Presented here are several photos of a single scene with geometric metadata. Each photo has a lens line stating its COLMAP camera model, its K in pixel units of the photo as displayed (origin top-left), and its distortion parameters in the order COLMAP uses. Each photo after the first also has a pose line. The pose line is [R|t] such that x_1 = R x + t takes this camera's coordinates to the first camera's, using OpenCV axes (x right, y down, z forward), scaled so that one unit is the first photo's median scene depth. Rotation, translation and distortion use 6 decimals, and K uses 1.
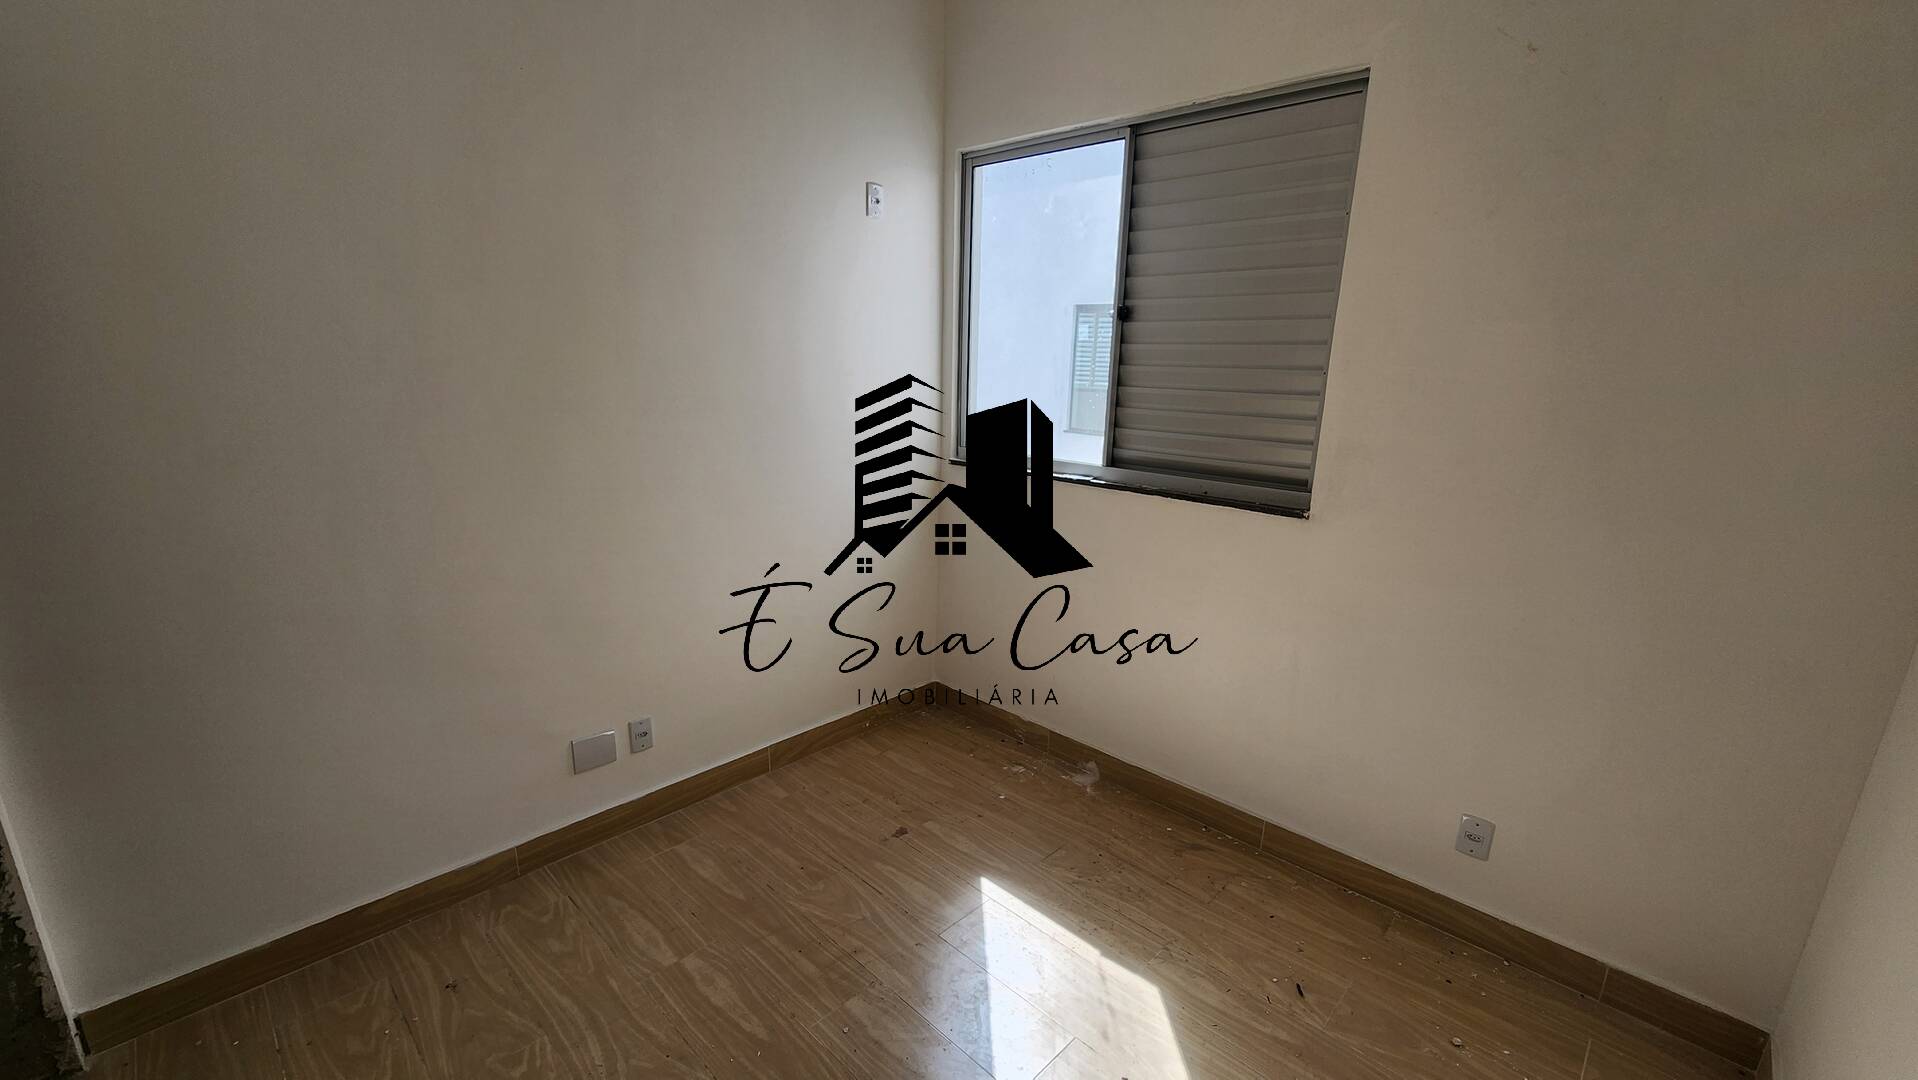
lens RADIAL K [[782.0, 0, 964.5], [0, 782.0, 547.5], [0, 0, 1]] dist [-0.003340, 0.001335]
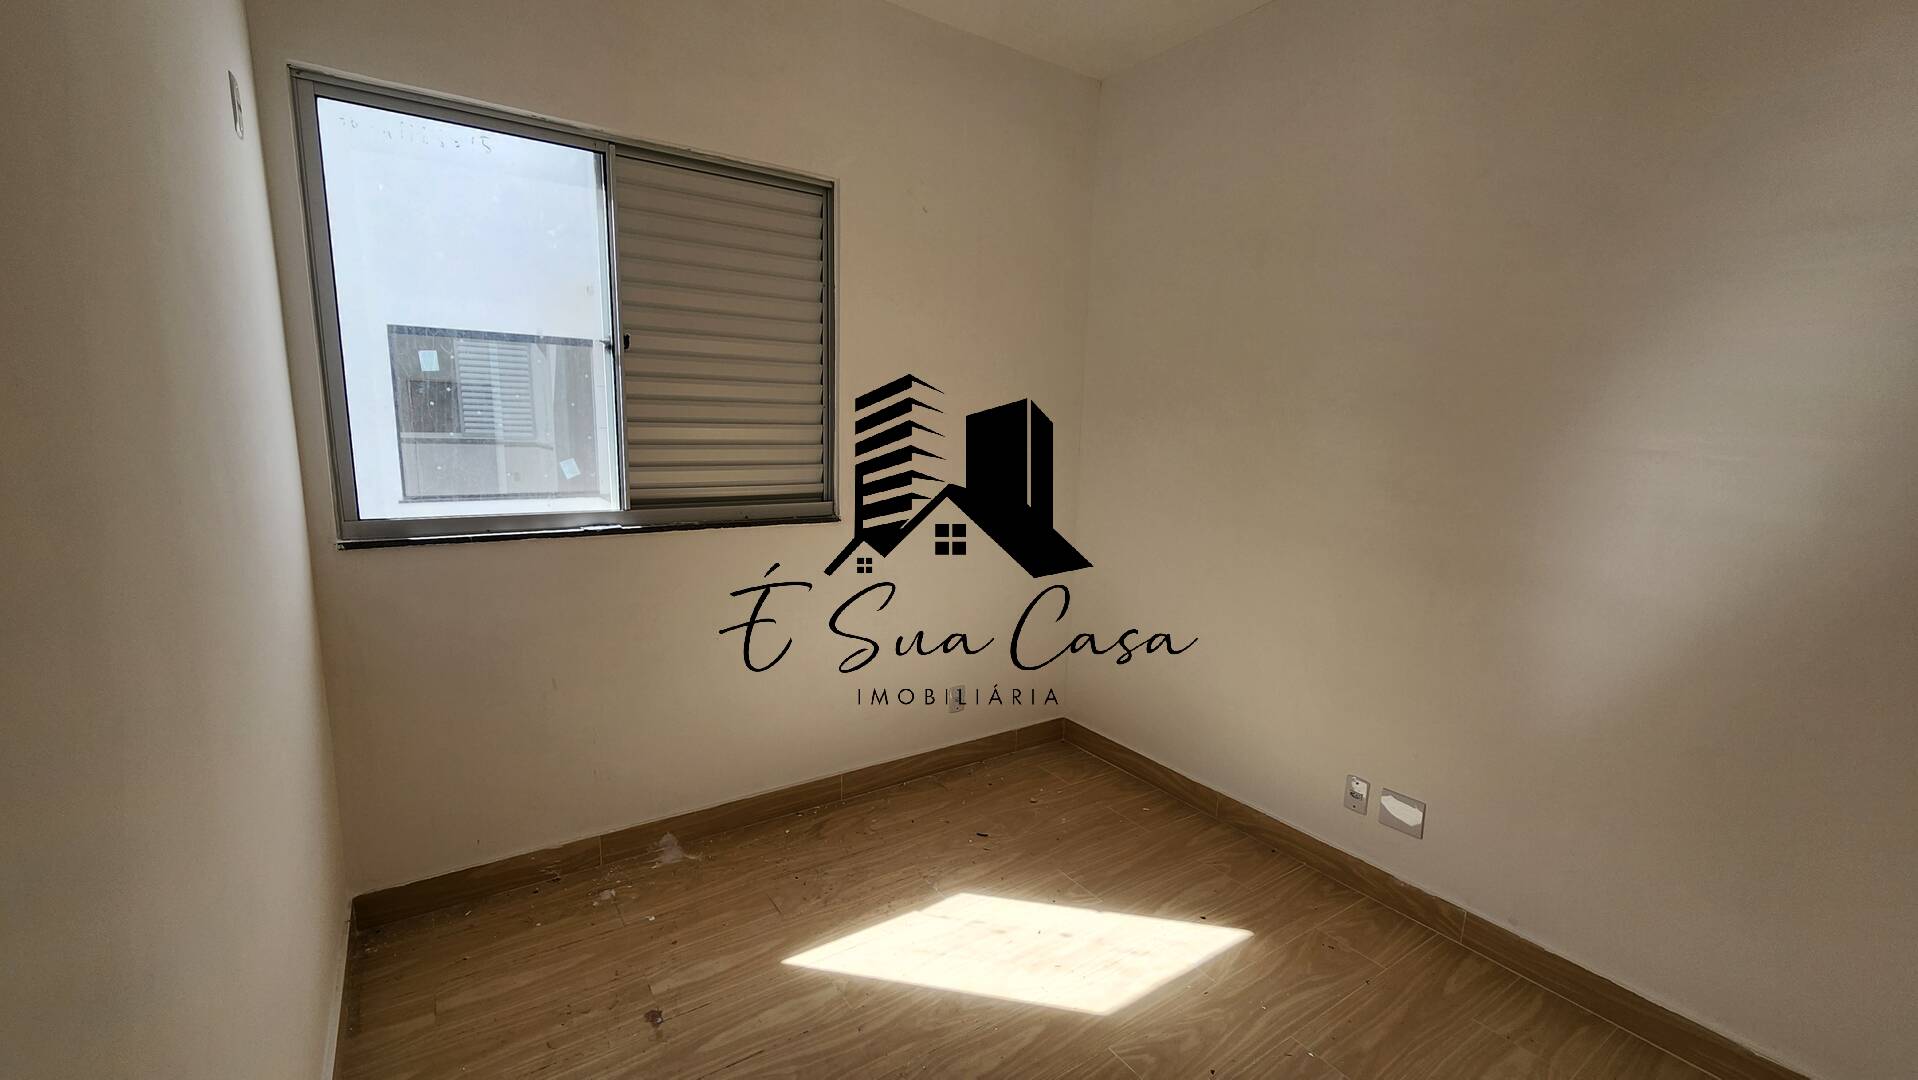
lens RADIAL K [[782.0, 0, 959.9], [0, 782.0, 538.6], [0, 0, 1]] dist [-0.003340, 0.001335]
pose [[0.205158, -0.161854, 0.965253, -0.683709], [0.213037, 0.969969, 0.117366, -0.105509], [-0.955262, 0.181556, 0.233478, 0.478250]]
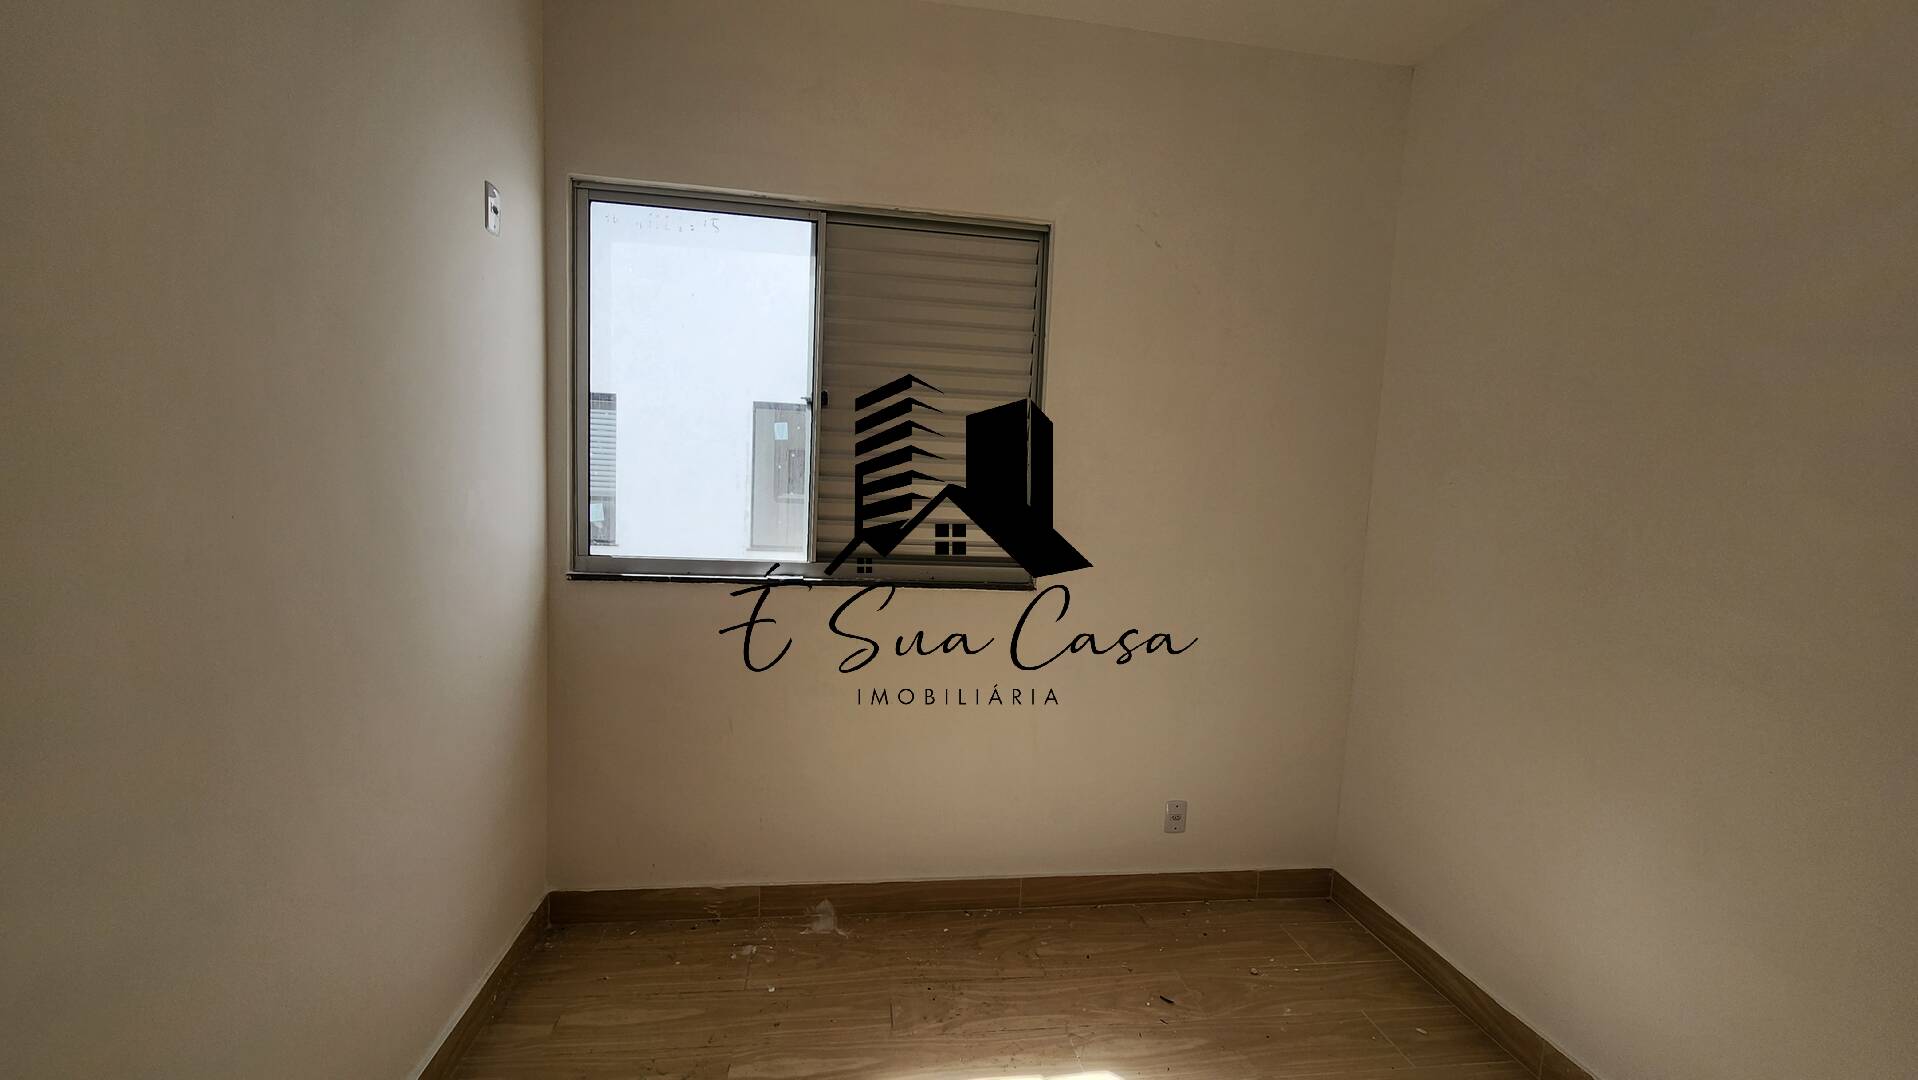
lens RADIAL K [[782.0, 0, 957.9], [0, 782.0, 541.6], [0, 0, 1]] dist [-0.003340, 0.001335]
pose [[0.616894, -0.054341, 0.785168, -0.475399], [0.158536, 0.985745, -0.056337, -0.053870], [-0.770914, 0.159231, 0.616715, 0.340521]]
